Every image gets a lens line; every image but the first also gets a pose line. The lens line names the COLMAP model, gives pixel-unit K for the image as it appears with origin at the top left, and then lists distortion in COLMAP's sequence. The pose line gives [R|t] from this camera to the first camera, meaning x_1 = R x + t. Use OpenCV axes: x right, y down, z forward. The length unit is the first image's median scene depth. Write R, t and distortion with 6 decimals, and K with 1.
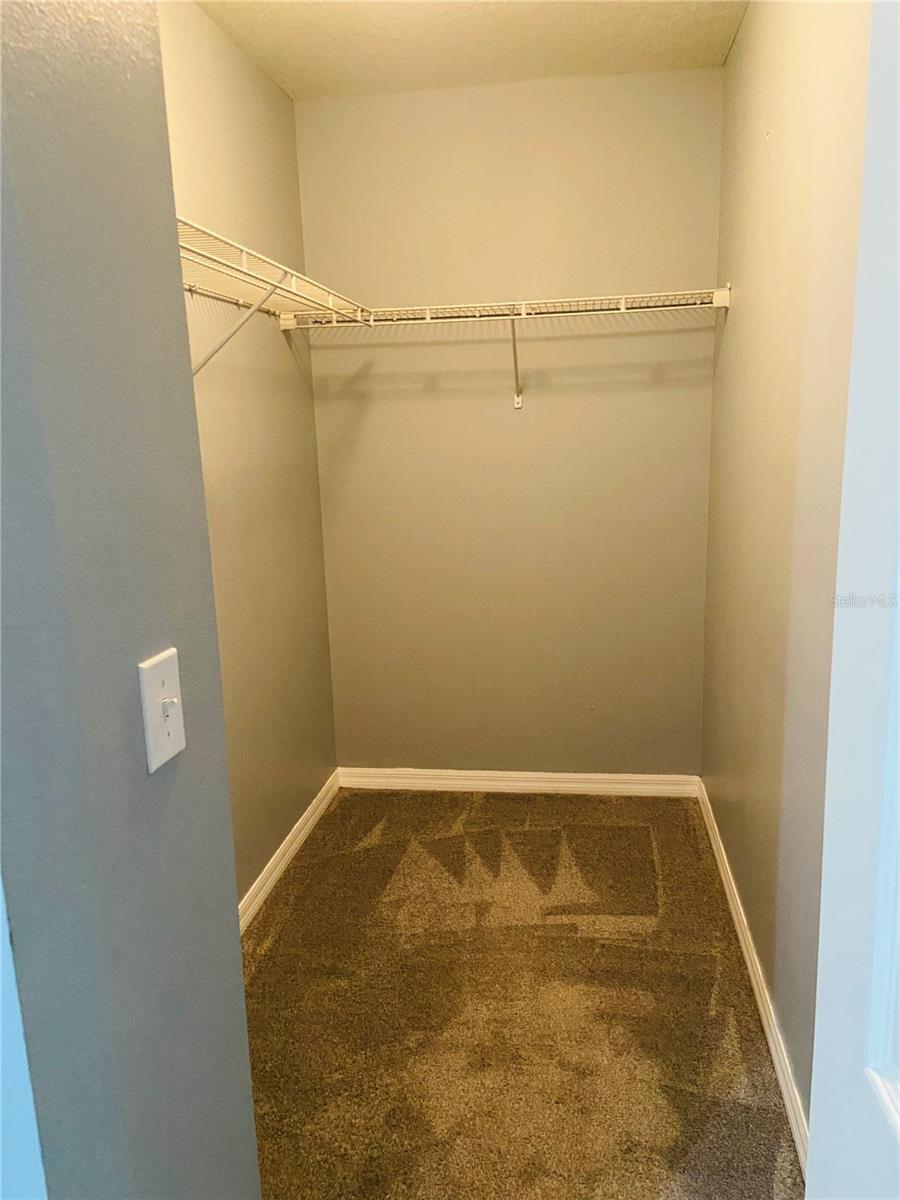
lens RADIAL K [[900.1, 0, 457.1], [0, 900.1, 599.5], [0, 0, 1]] dist [0.123611, -0.143845]
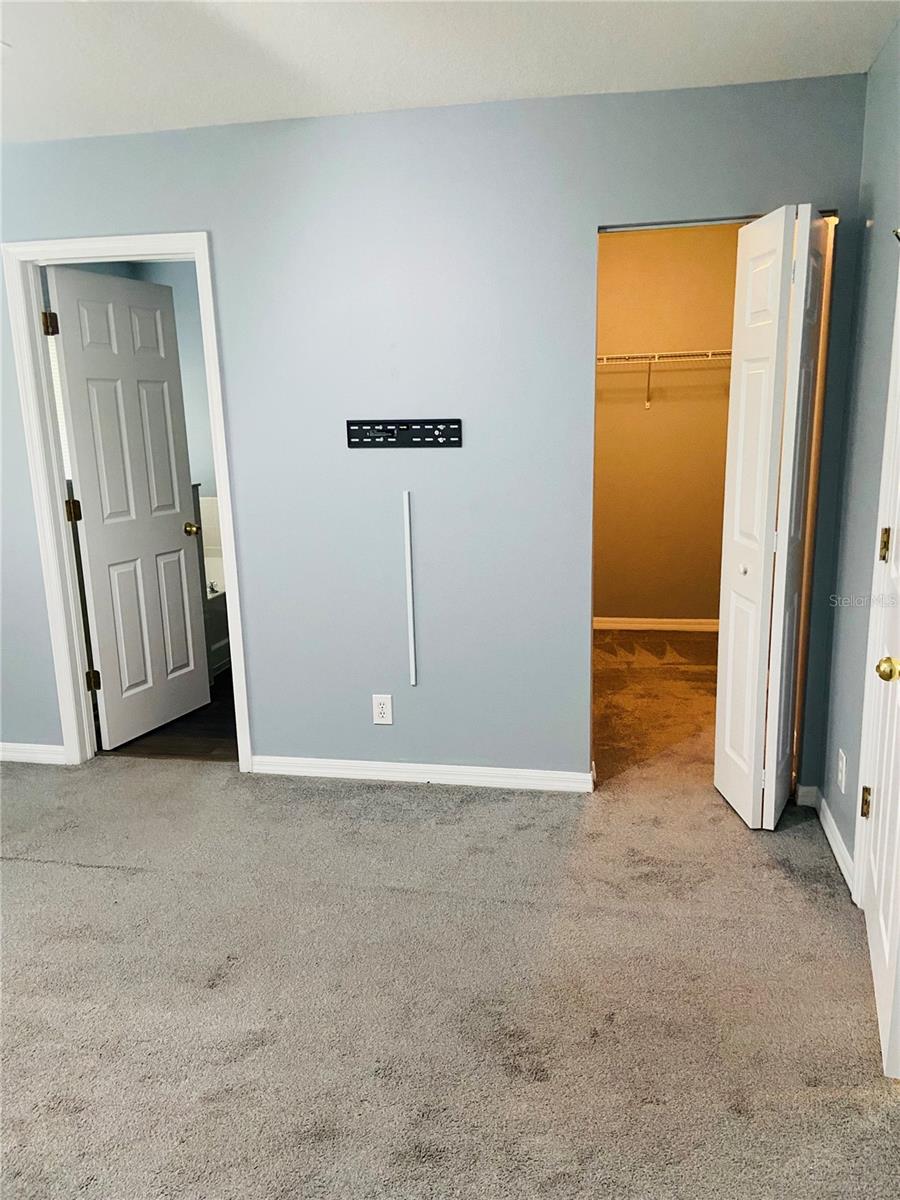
lens RADIAL K [[900.1, 0, 457.1], [0, 900.1, 599.5], [0, 0, 1]] dist [0.123611, -0.143845]
pose [[0.997863, 0.034345, -0.055585, -0.221380], [-0.034452, 0.999406, -0.000983, 0.199012], [0.055519, 0.002896, 0.998453, -0.901497]]
